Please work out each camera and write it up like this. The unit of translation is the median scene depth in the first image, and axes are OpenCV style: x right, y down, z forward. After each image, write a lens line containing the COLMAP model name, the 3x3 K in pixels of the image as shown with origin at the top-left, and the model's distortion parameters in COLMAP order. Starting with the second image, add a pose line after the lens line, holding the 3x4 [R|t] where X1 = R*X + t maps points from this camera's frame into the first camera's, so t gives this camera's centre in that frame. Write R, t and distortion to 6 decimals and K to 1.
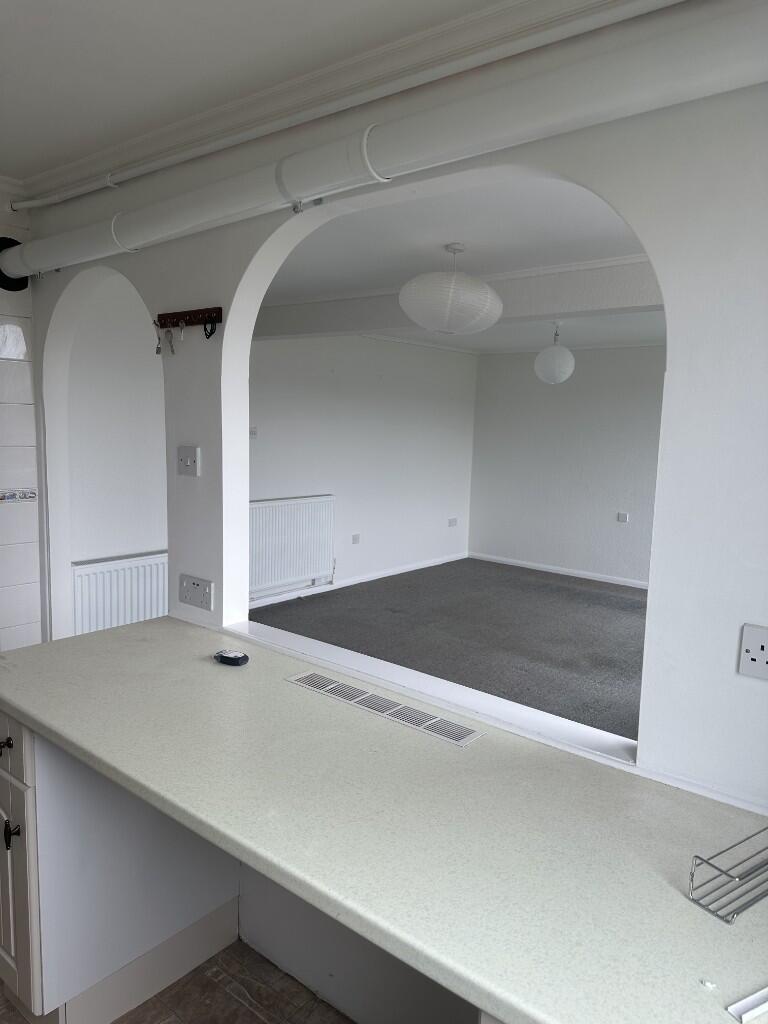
lens RADIAL K [[715.0, 0, 361.0], [0, 715.0, 508.5], [0, 0, 1]] dist [0.024630, -0.003459]
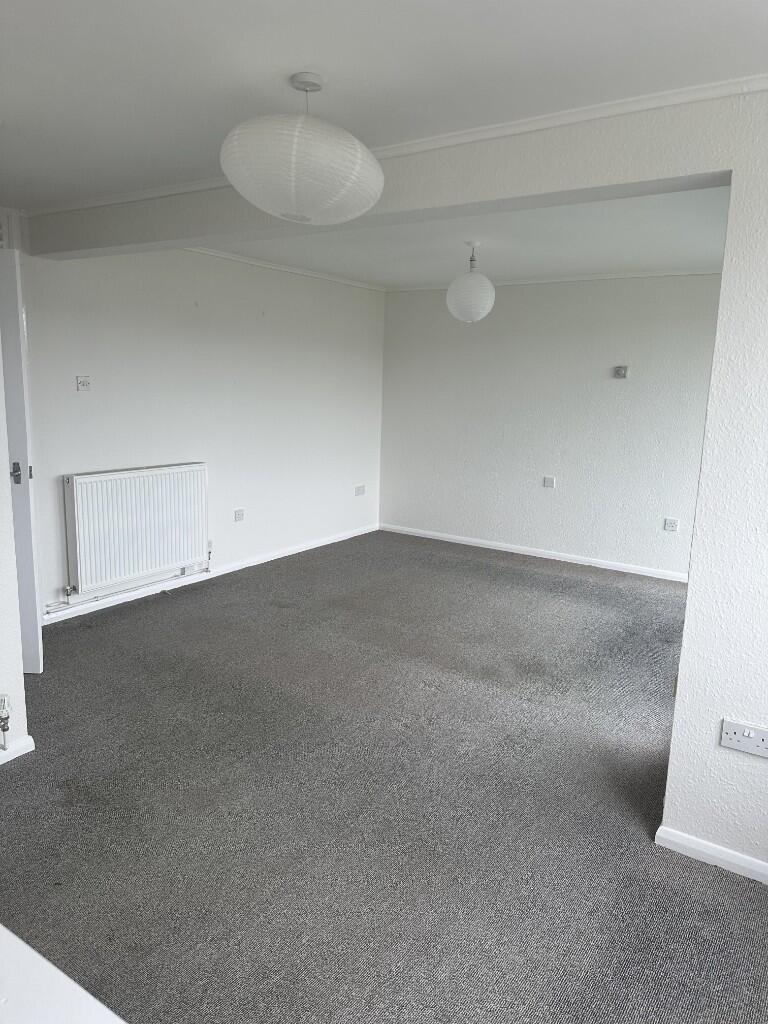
lens RADIAL K [[715.0, 0, 384.3], [0, 715.0, 512.6], [0, 0, 1]] dist [0.024630, -0.003459]
pose [[0.991103, -0.024086, 0.130898, 0.057794], [0.015622, 0.997743, 0.065309, -0.013071], [-0.132175, -0.062683, 0.989242, 0.184972]]
